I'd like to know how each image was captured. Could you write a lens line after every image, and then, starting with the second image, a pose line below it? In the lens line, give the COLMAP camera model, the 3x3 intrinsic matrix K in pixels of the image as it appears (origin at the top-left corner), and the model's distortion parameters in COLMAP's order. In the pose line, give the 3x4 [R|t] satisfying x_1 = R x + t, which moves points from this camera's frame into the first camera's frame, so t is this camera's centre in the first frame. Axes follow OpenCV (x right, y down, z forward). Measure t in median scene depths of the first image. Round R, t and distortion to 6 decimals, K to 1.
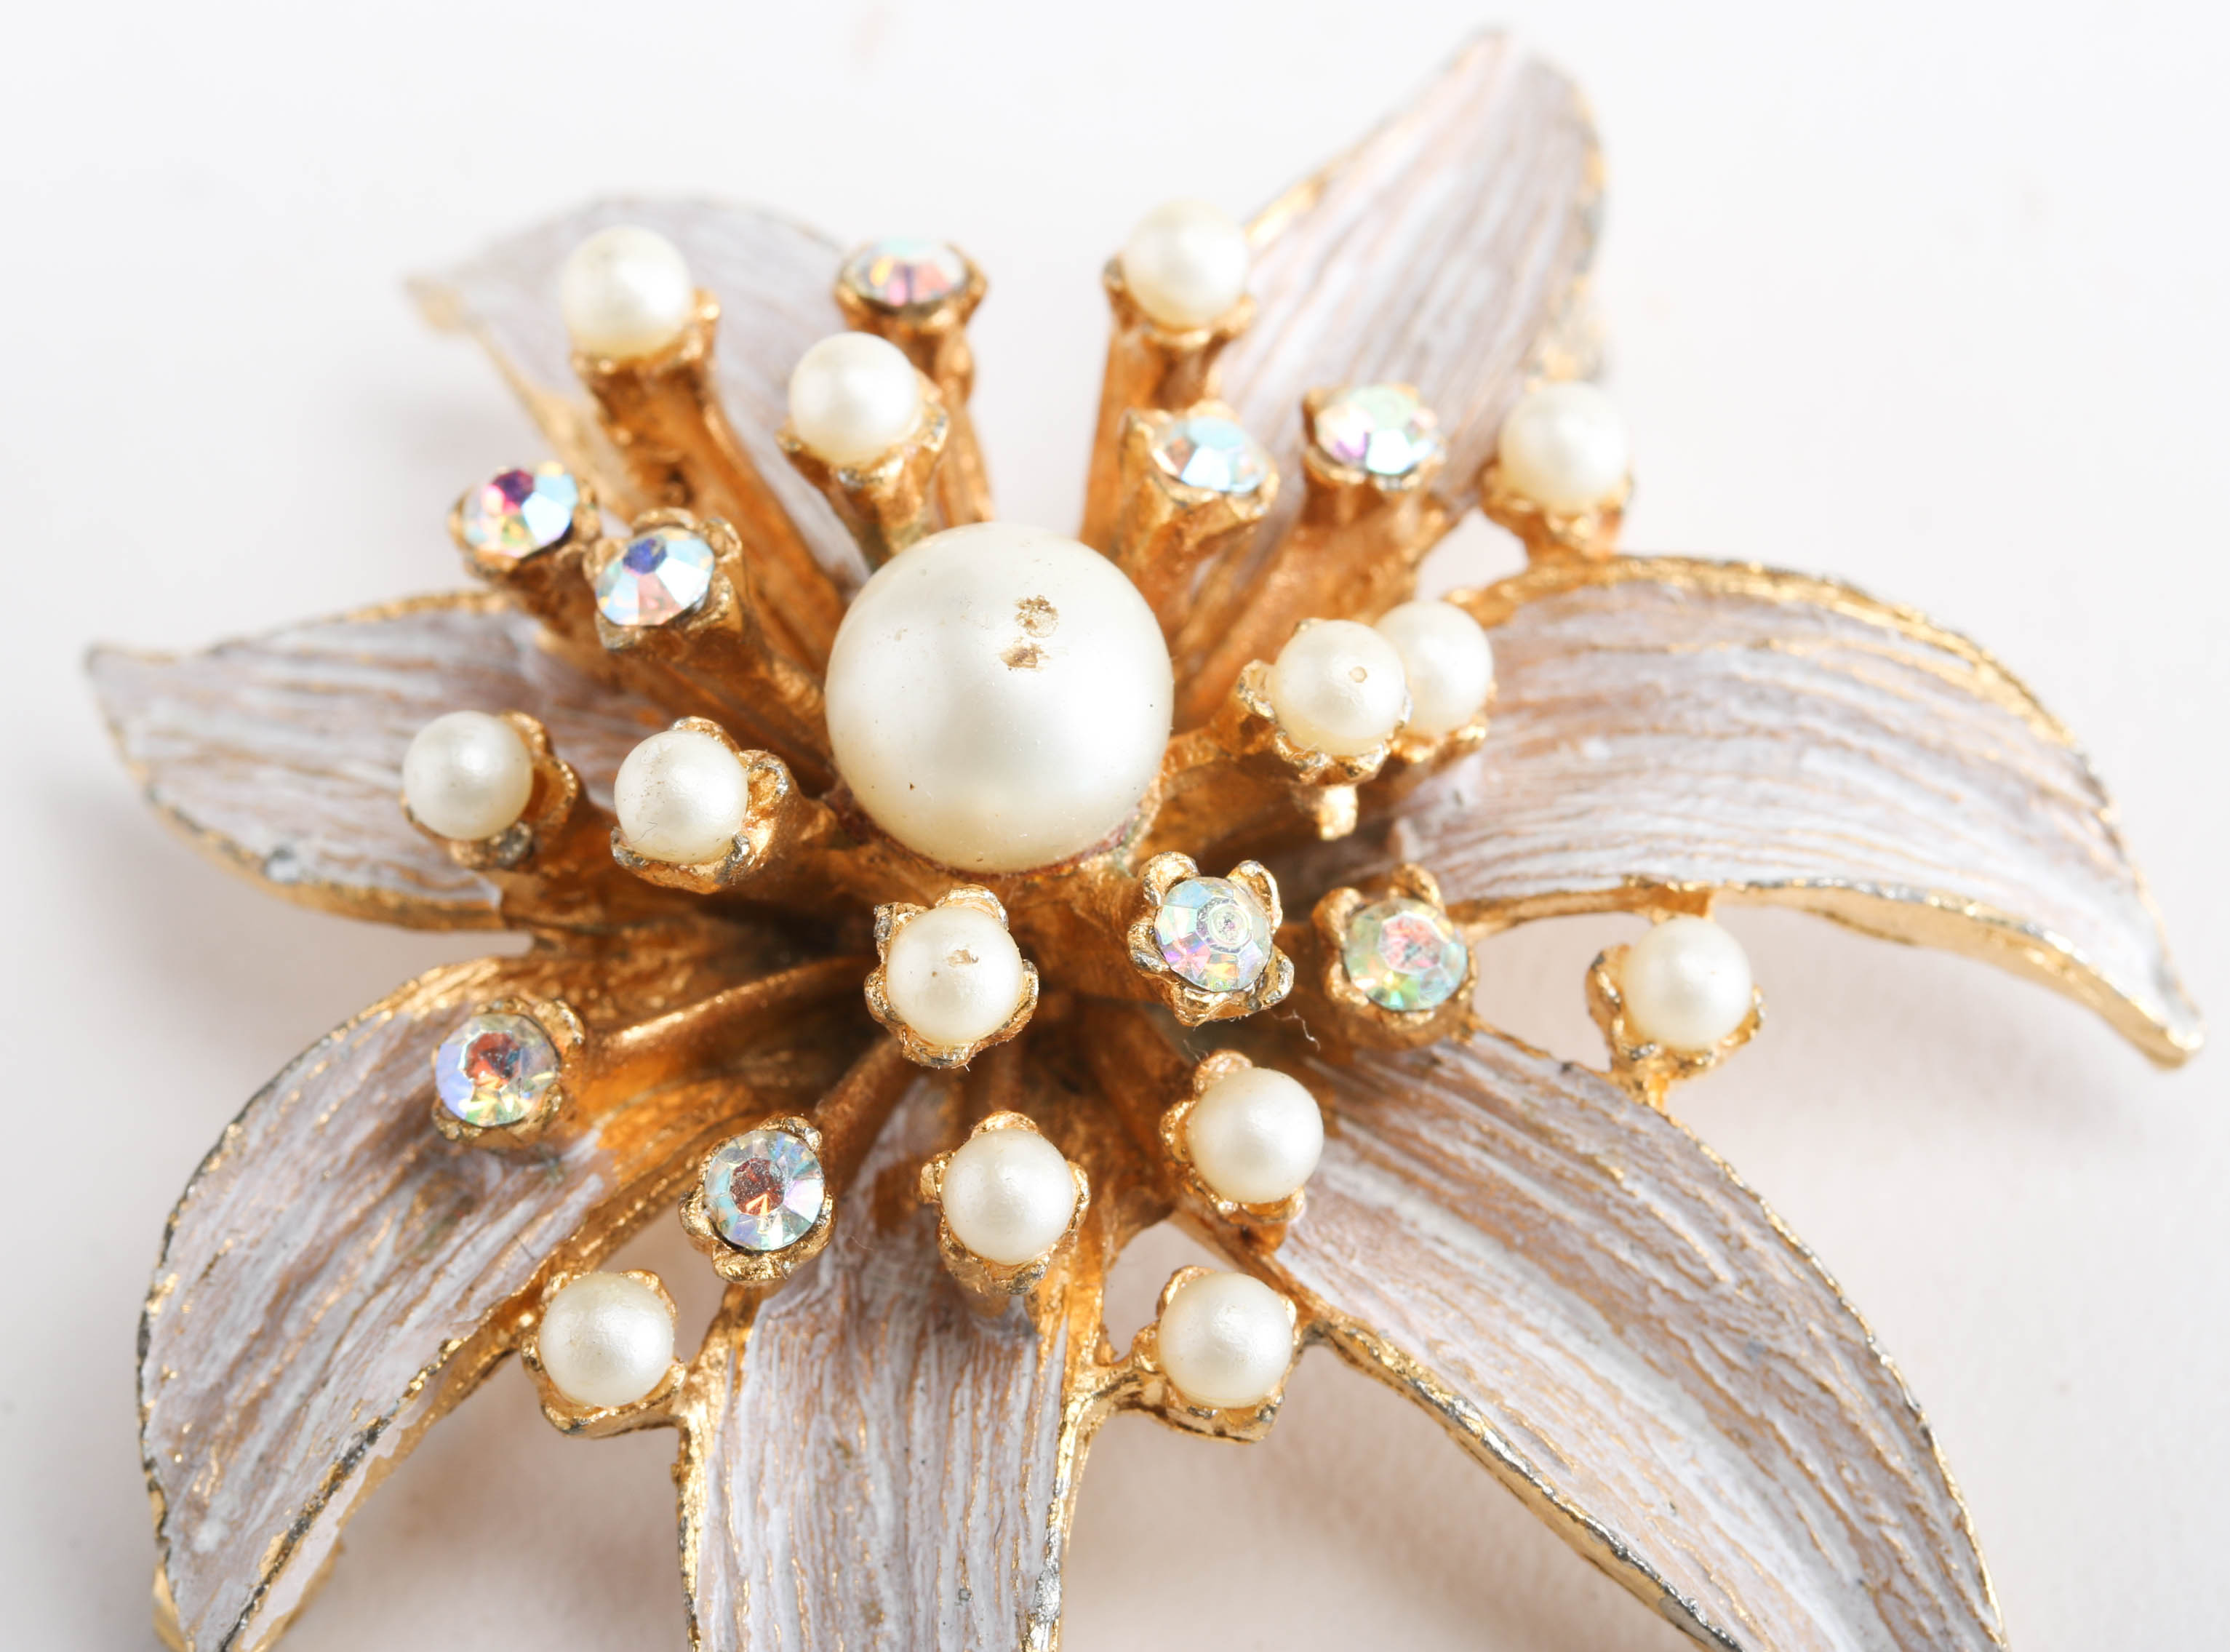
lens RADIAL K [[9878.3, 0, 1117.7], [0, 9878.3, 830.0], [0, 0, 1]] dist [-0.206306, 0.000000]
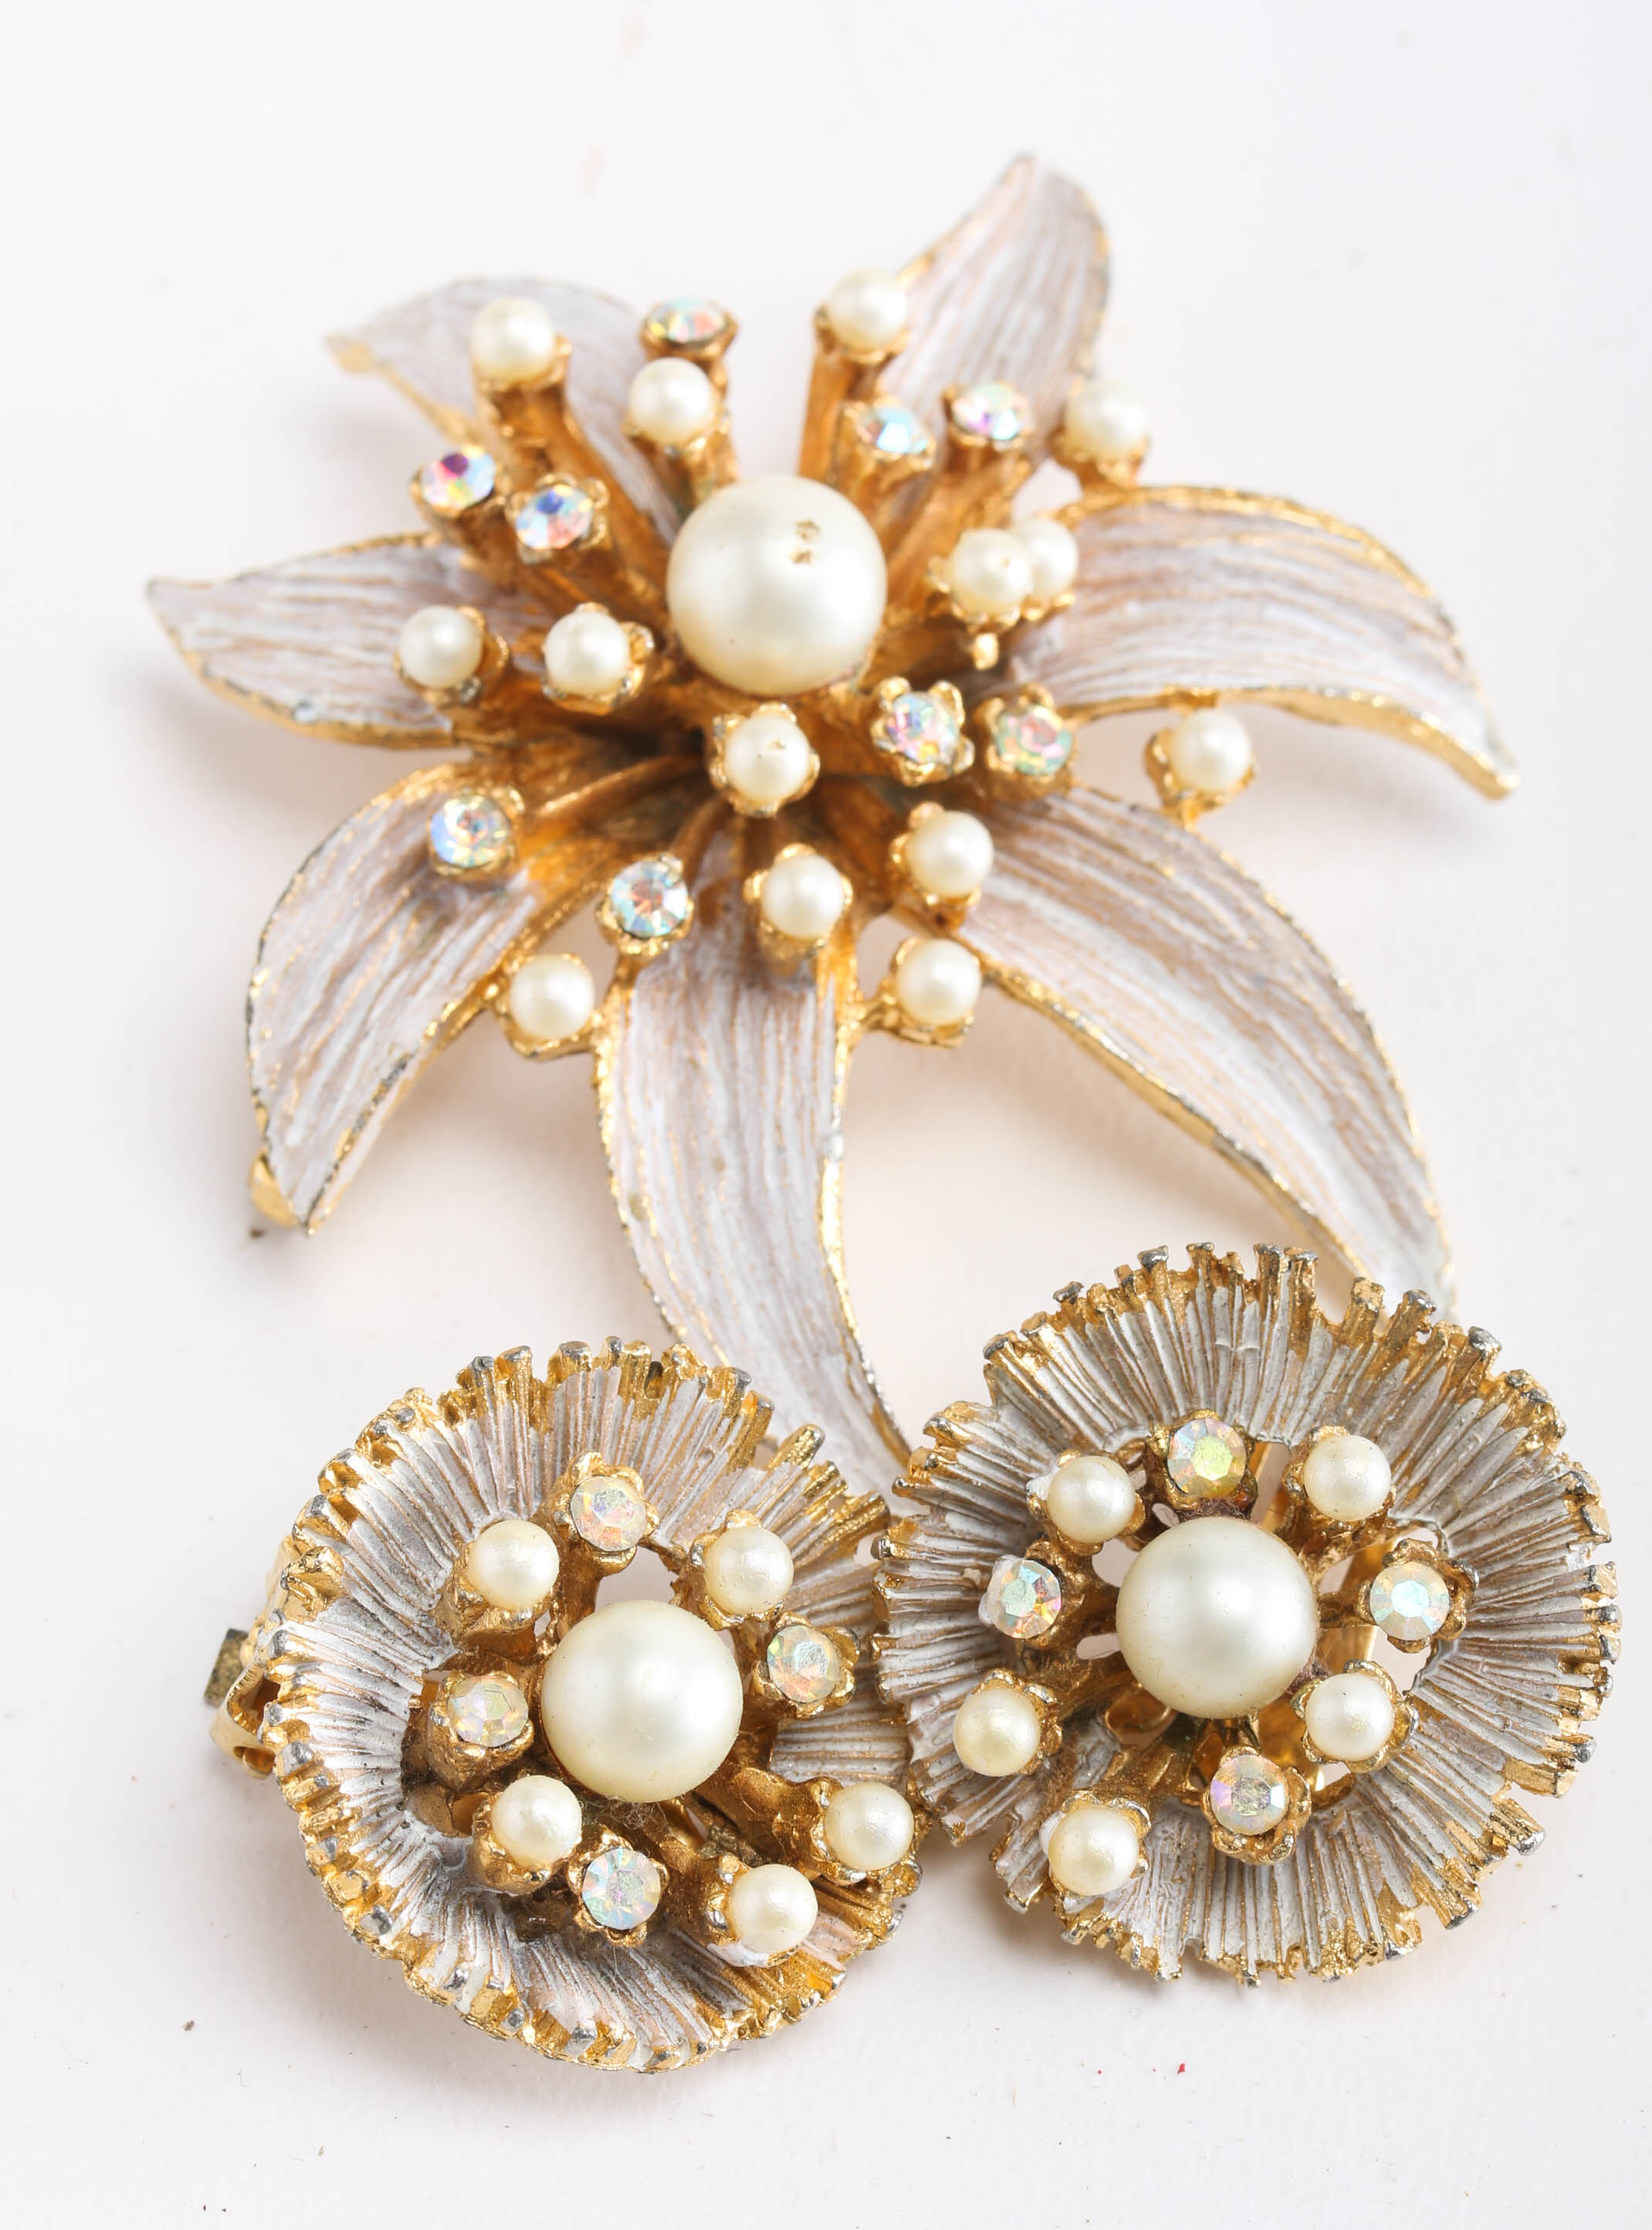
lens RADIAL K [[9878.1, 0, 830.3], [0, 9878.1, 1121.3], [0, 0, 1]] dist [-0.206306, 0.000000]
pose [[0.991772, -0.039624, 0.121727, -0.198241], [0.037140, 0.999054, 0.022611, 0.036698], [-0.122507, -0.017904, 0.992306, -0.572198]]
